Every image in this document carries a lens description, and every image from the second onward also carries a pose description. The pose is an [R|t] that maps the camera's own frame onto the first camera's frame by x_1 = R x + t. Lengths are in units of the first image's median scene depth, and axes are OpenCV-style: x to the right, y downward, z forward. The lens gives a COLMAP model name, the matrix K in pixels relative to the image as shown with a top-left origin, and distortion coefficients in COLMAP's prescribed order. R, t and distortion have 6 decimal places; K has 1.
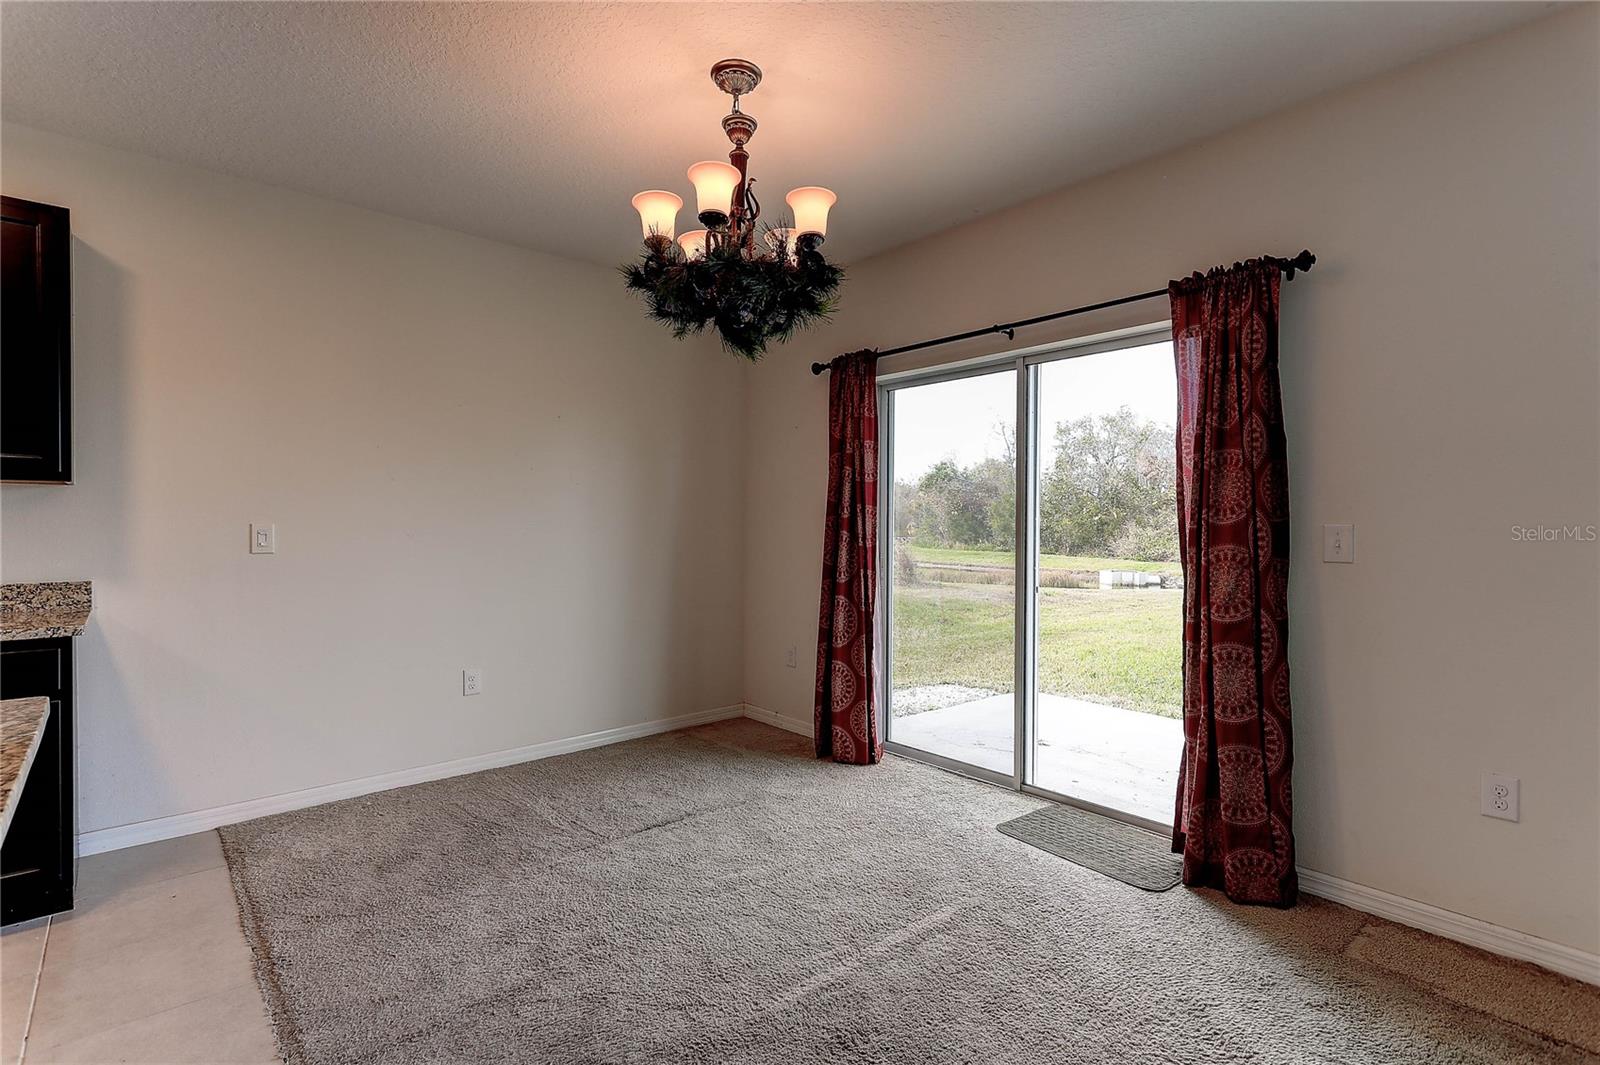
lens RADIAL K [[767.4, 0, 787.9], [0, 767.4, 525.6], [0, 0, 1]] dist [-0.001918, 0.003152]
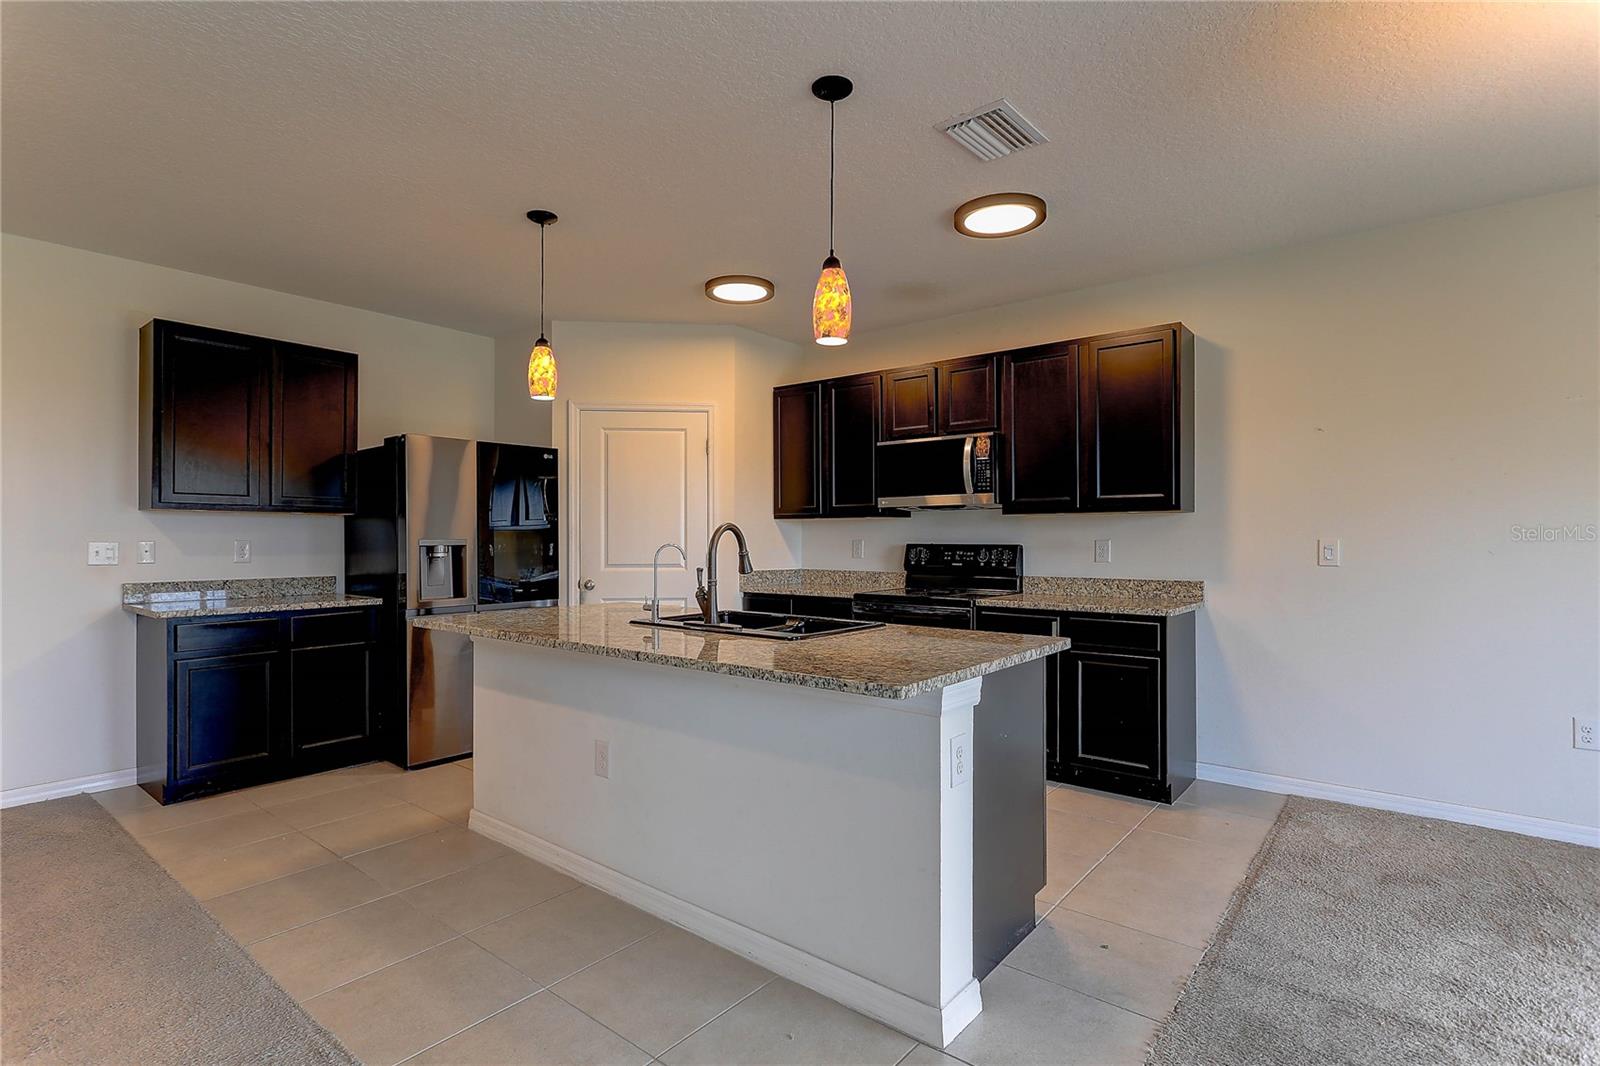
lens RADIAL K [[767.4, 0, 793.0], [0, 767.4, 540.2], [0, 0, 1]] dist [-0.001918, 0.003152]
pose [[0.162773, 0.000317, -0.986663, 0.346478], [-0.002378, 0.999997, -0.000071, 0.000285], [0.986661, 0.002358, 0.162774, 0.049489]]
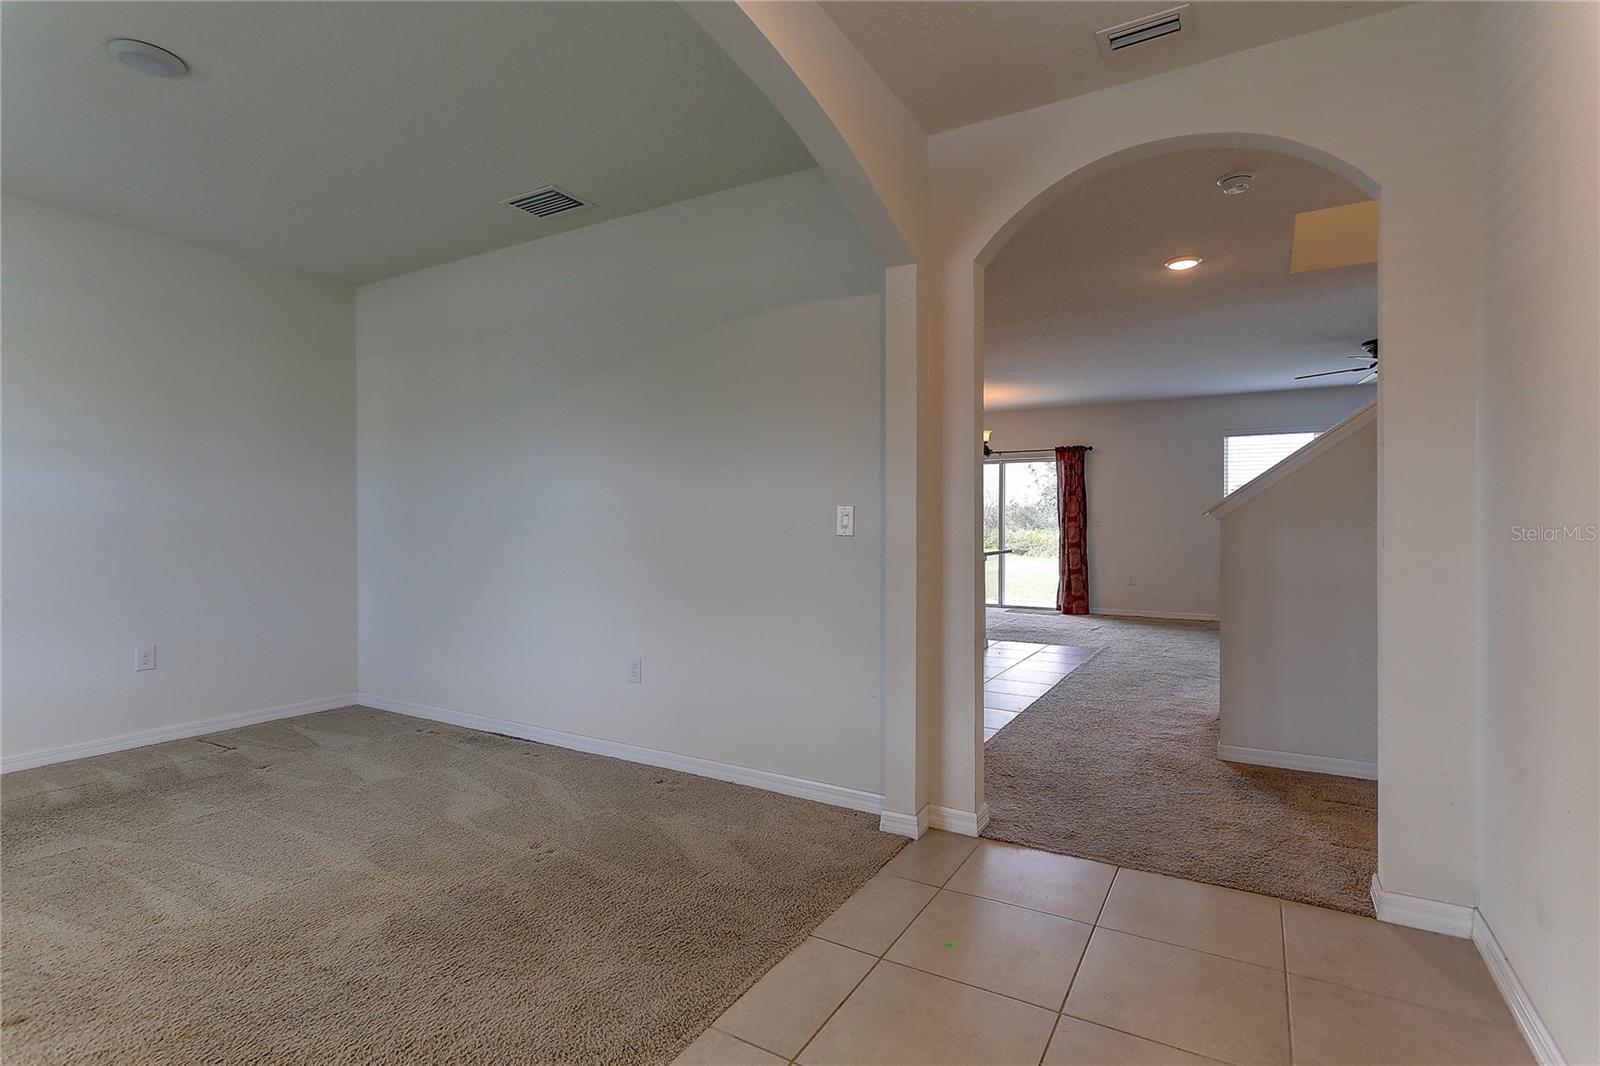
lens RADIAL K [[767.4, 0, 775.2], [0, 767.4, 525.8], [0, 0, 1]] dist [-0.001918, 0.003152]
pose [[0.957456, -0.004853, 0.288540, -1.762417], [0.004931, 0.999988, 0.000456, 0.032494], [-0.288539, 0.000987, 0.957468, -2.011417]]
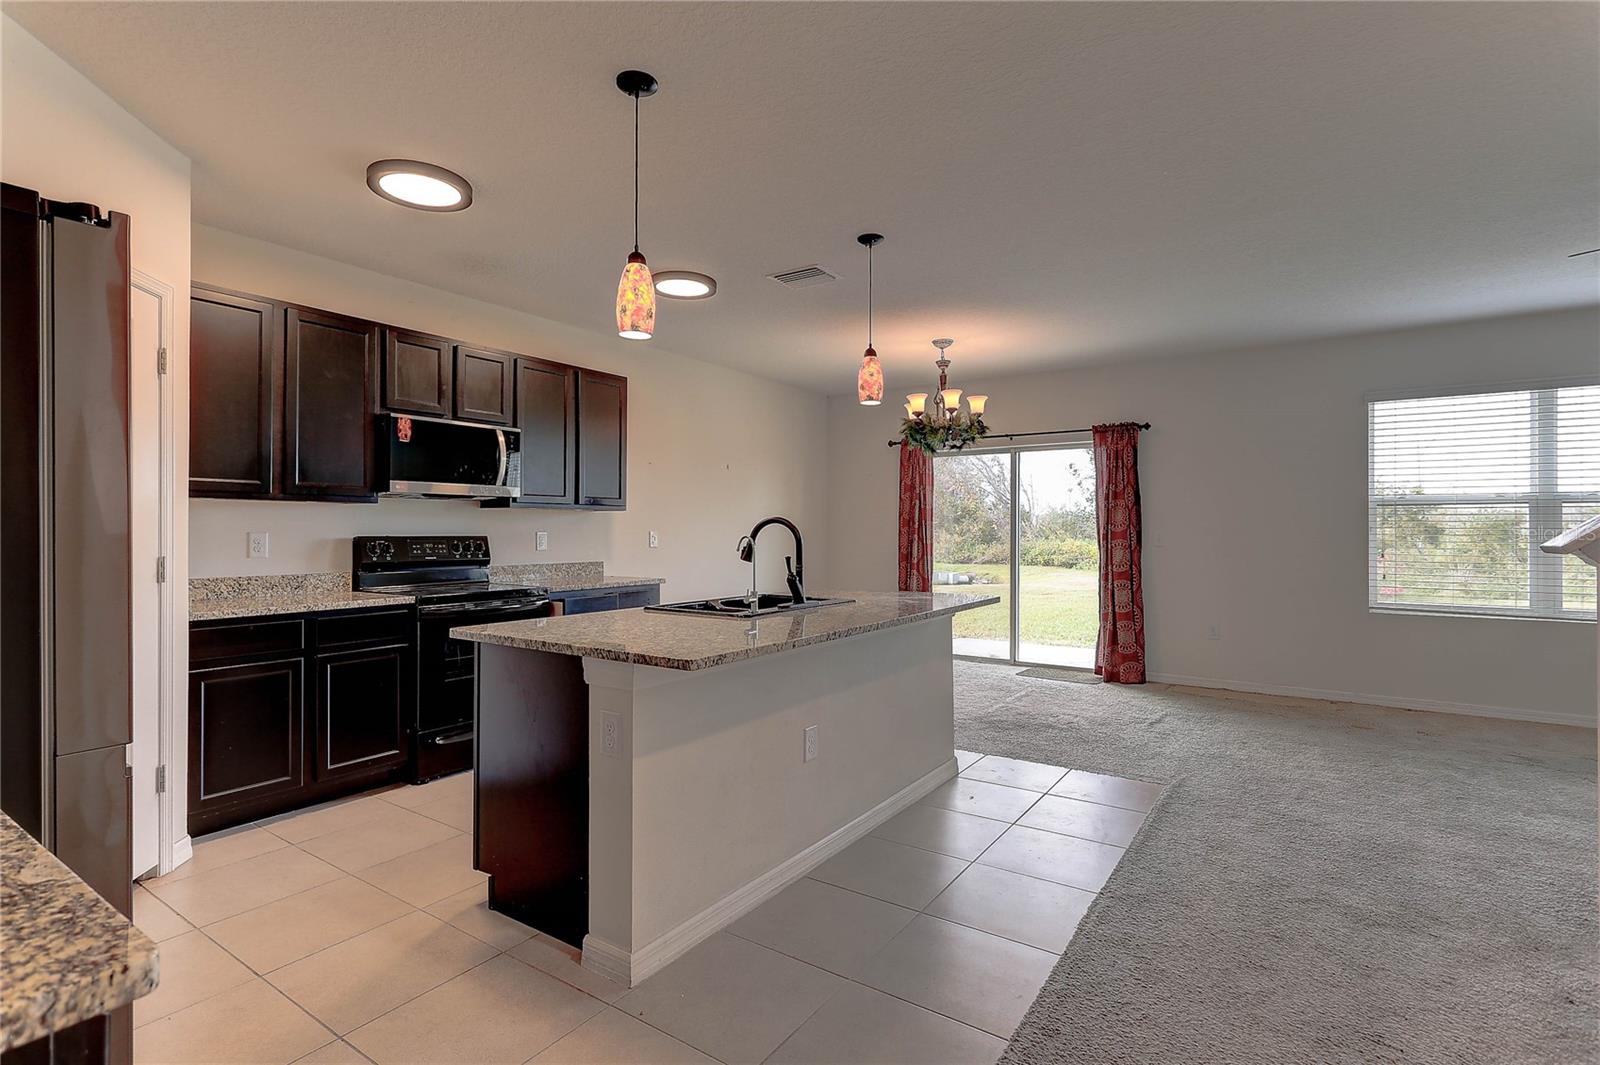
lens RADIAL K [[767.4, 0, 785.1], [0, 767.4, 523.2], [0, 0, 1]] dist [-0.001918, 0.003152]
pose [[0.970688, 0.001581, 0.240337, -0.965850], [0.001541, 0.999917, -0.012803, 0.002608], [-0.240337, 0.012798, 0.970605, -1.026369]]
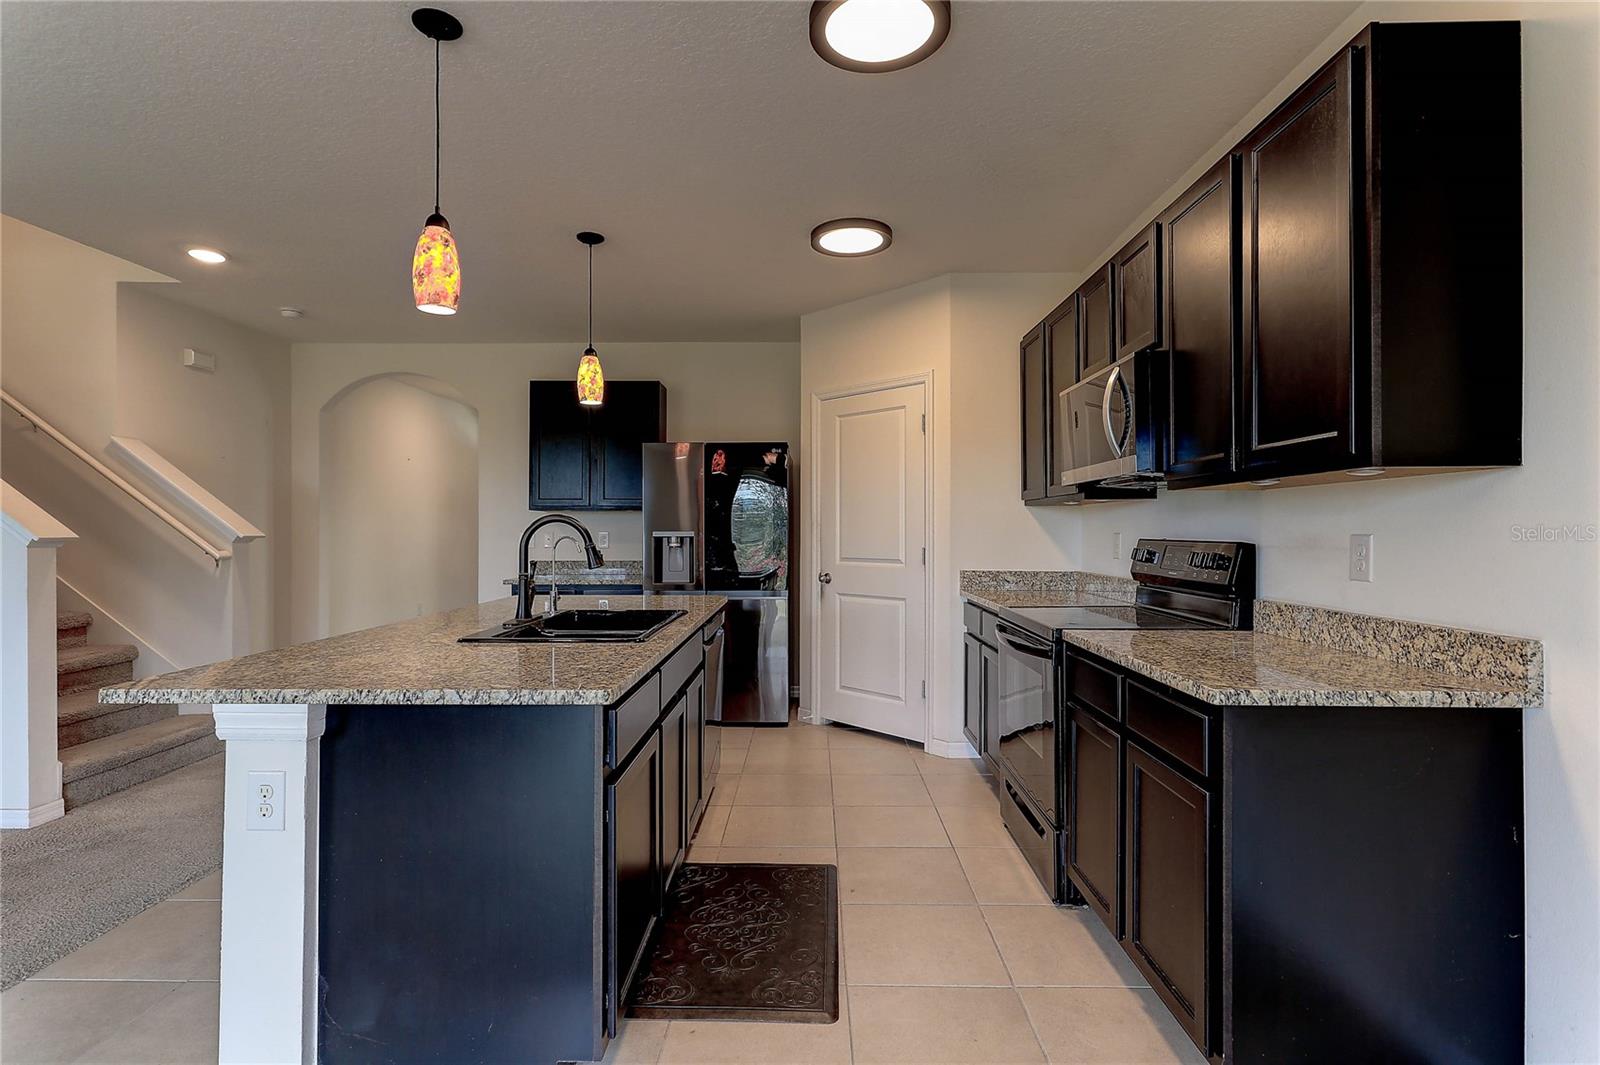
lens RADIAL K [[767.4, 0, 798.7], [0, 767.4, 534.3], [0, 0, 1]] dist [-0.001918, 0.003152]
pose [[-0.665329, 0.002208, -0.746547, -0.162552], [-0.003620, 0.999974, 0.006184, -0.005101], [0.746541, 0.006817, -0.665304, 1.013868]]
